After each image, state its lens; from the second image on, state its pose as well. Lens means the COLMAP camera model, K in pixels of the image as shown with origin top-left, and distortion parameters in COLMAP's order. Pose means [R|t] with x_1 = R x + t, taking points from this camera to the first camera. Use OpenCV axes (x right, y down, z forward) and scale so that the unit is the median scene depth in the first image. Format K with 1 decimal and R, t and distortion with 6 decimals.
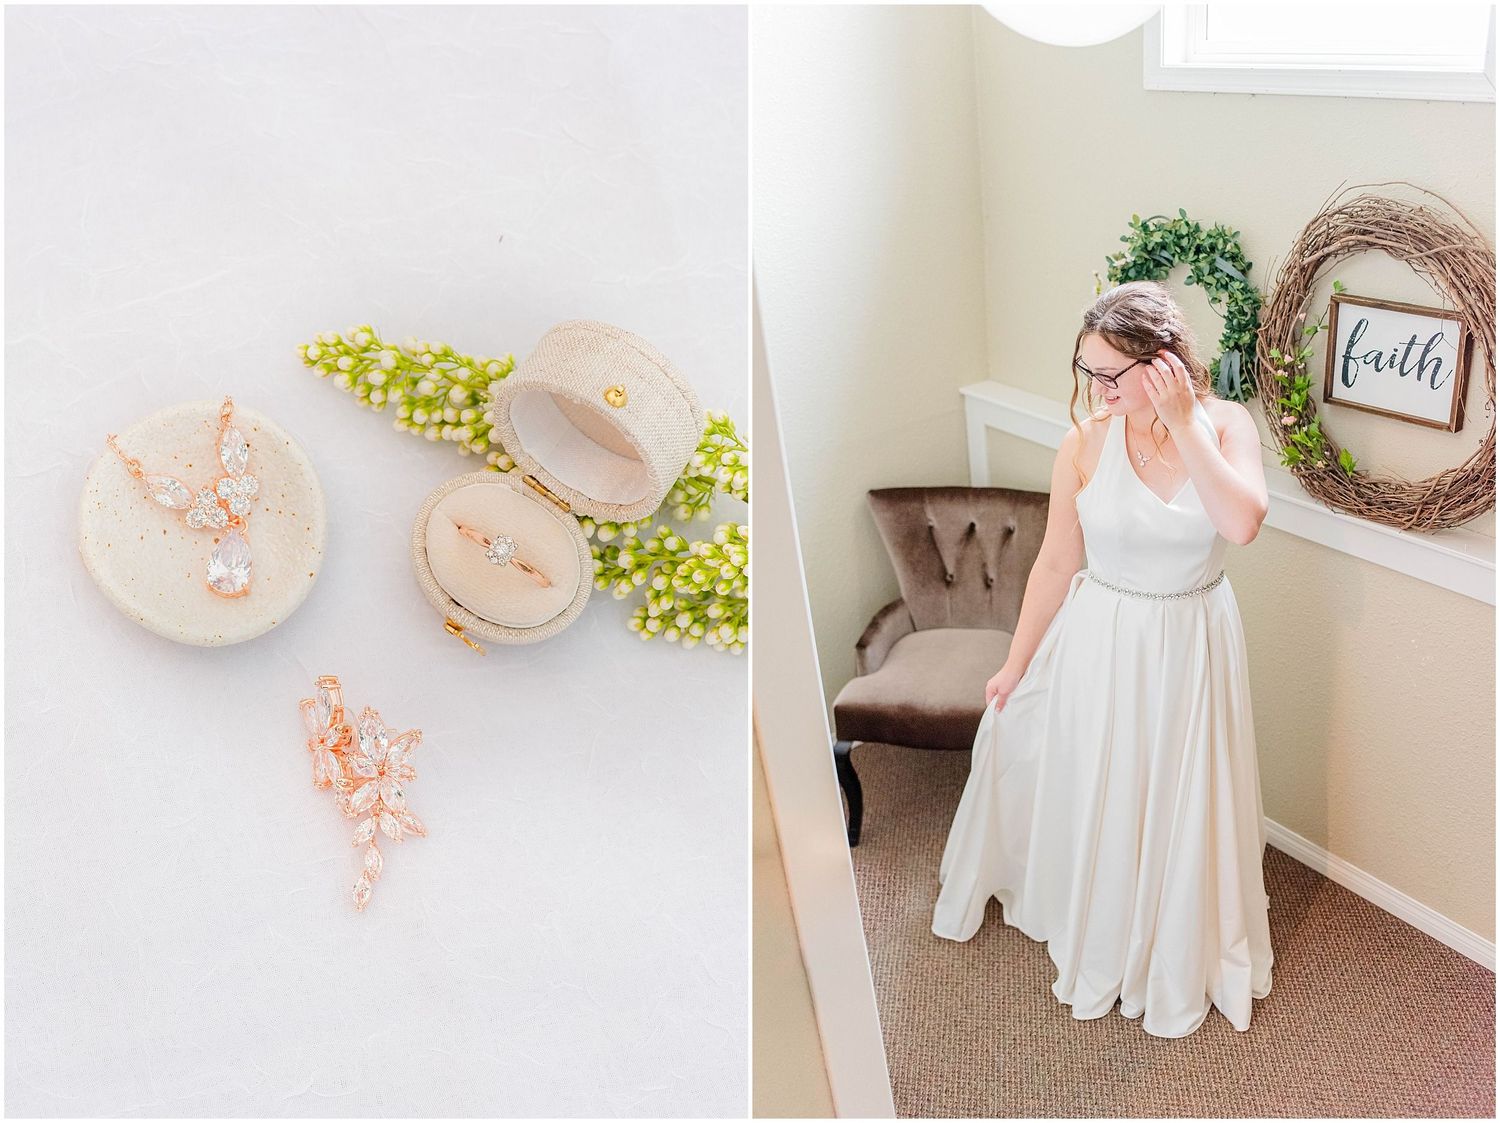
lens RADIAL K [[4361.5, 0, 750.0], [0, 4361.5, 561.5], [0, 0, 1]] dist [-0.013882, -0.356731]
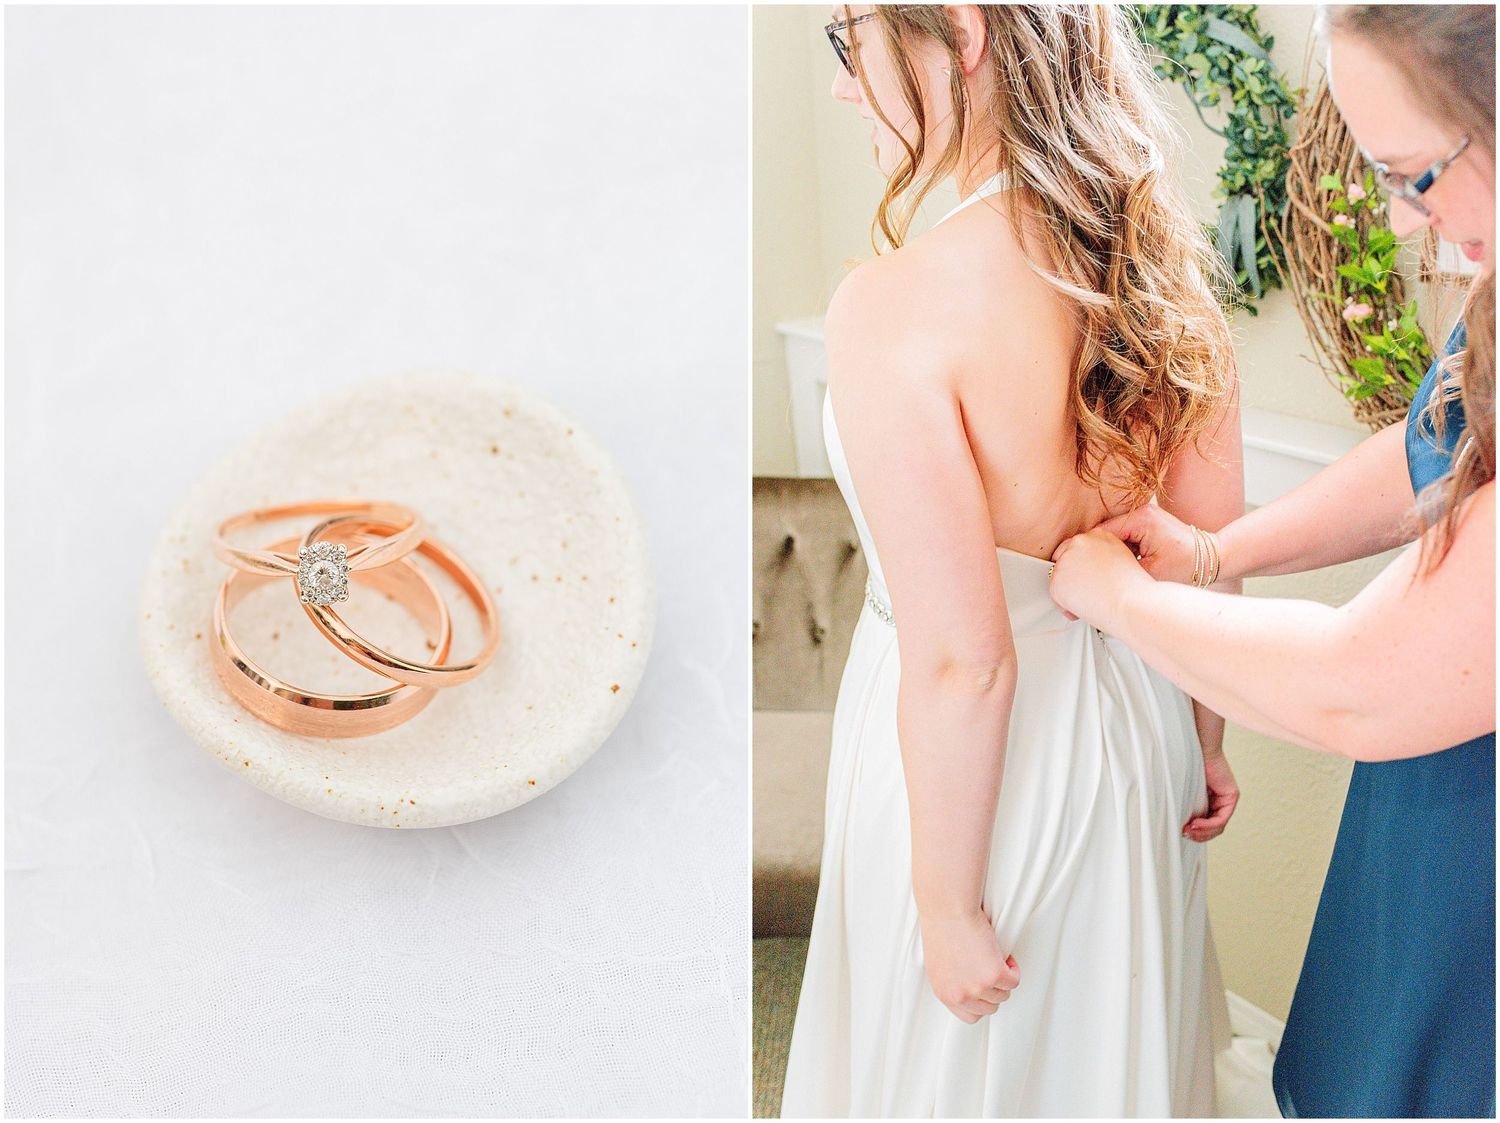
lens RADIAL K [[4361.5, 0, 750.0], [0, 4361.5, 561.5], [0, 0, 1]] dist [-0.013882, -0.356731]
pose [[0.999844, -0.000943, 0.017626, 0.041350], [0.001207, 0.999887, -0.015013, 0.004423], [-0.017610, 0.015032, 0.999732, 0.470111]]
